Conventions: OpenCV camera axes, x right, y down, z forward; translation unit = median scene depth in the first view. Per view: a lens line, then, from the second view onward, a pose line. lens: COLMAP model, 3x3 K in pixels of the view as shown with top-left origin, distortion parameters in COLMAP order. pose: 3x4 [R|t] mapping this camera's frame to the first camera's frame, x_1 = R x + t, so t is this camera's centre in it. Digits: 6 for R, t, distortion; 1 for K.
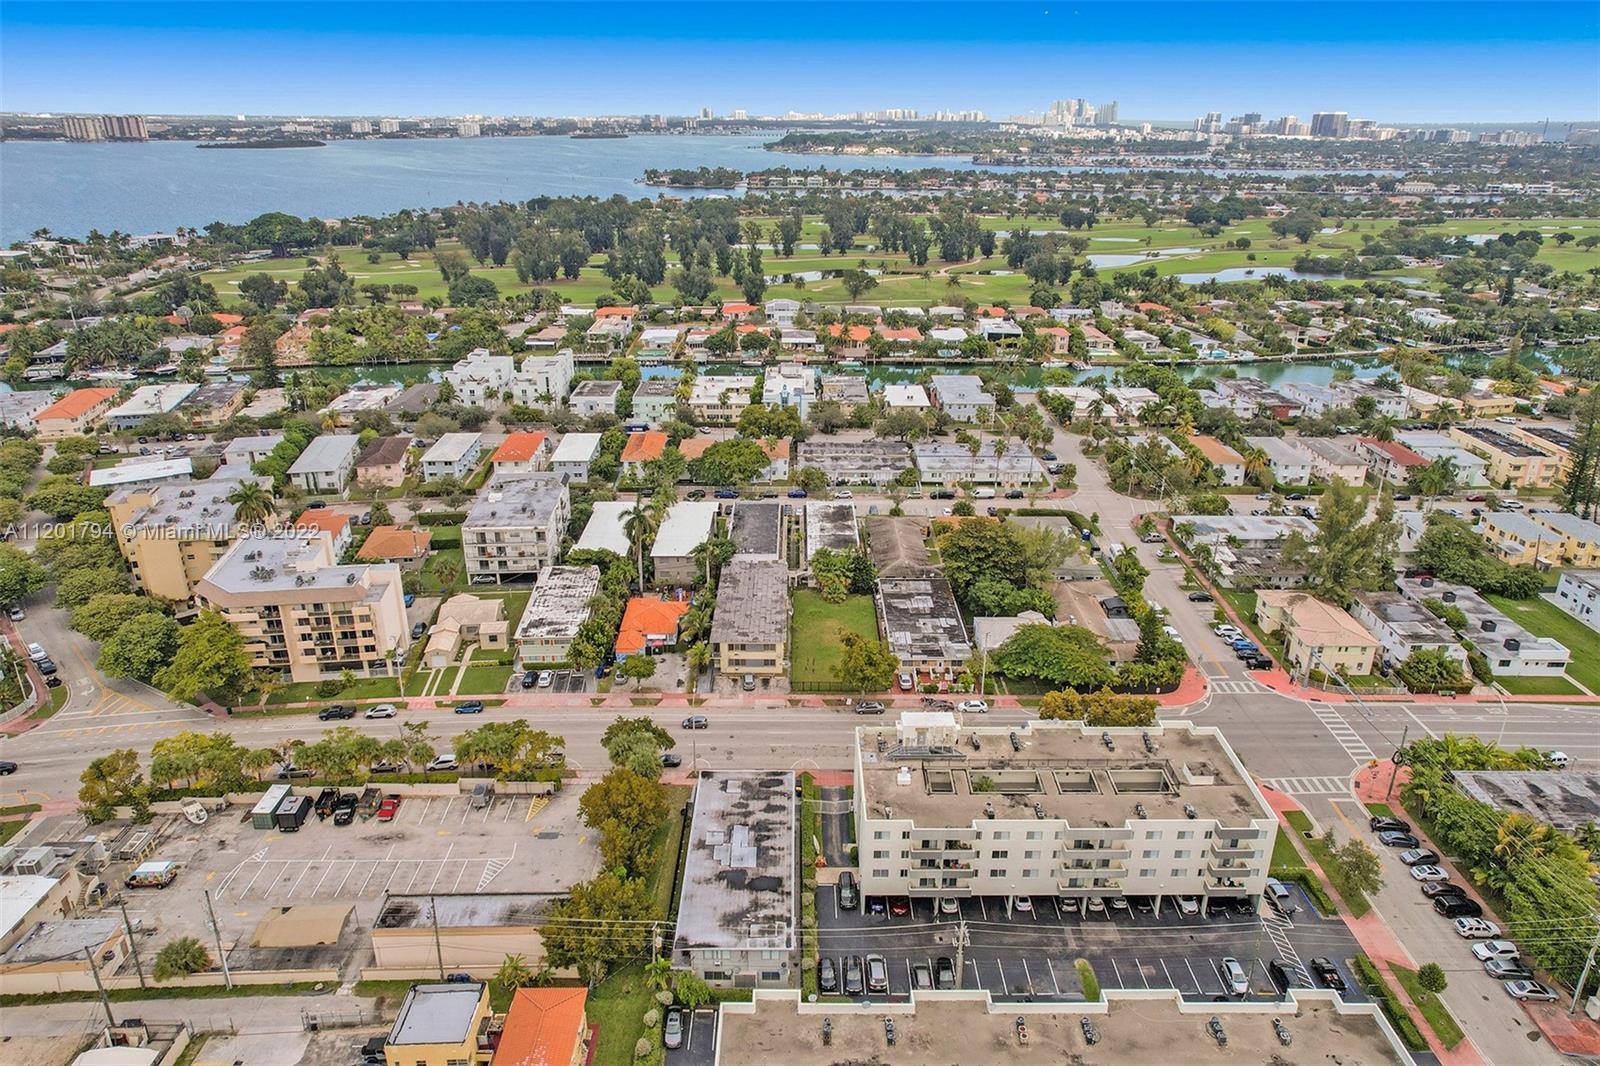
lens RADIAL K [[1057.0, 0, 802.6], [0, 1057.0, 528.5], [0, 0, 1]] dist [-0.047261, 0.052307]
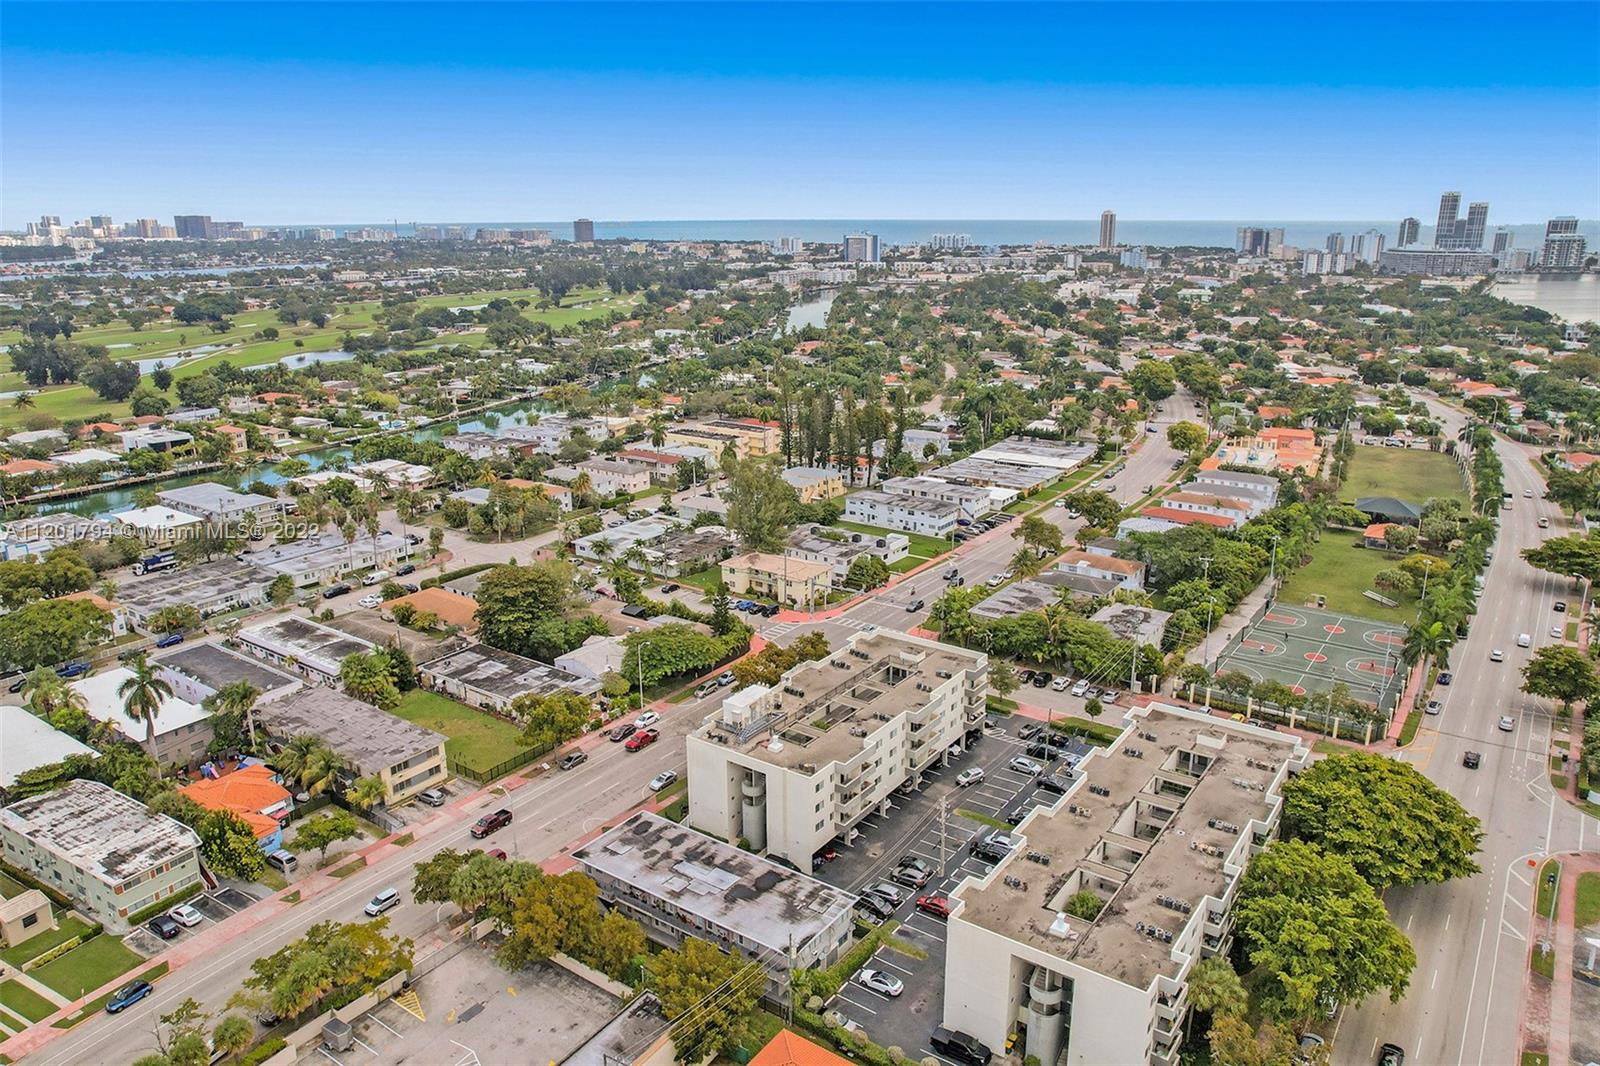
lens RADIAL K [[1102.9, 0, 805.4], [0, 1102.9, 540.8], [0, 0, 1]] dist [-0.052494, 0.053810]
pose [[0.579277, -0.239449, 0.779168, -0.412084], [0.307912, 0.949338, 0.062826, -0.010660], [-0.754737, 0.203522, 0.623659, 0.148218]]
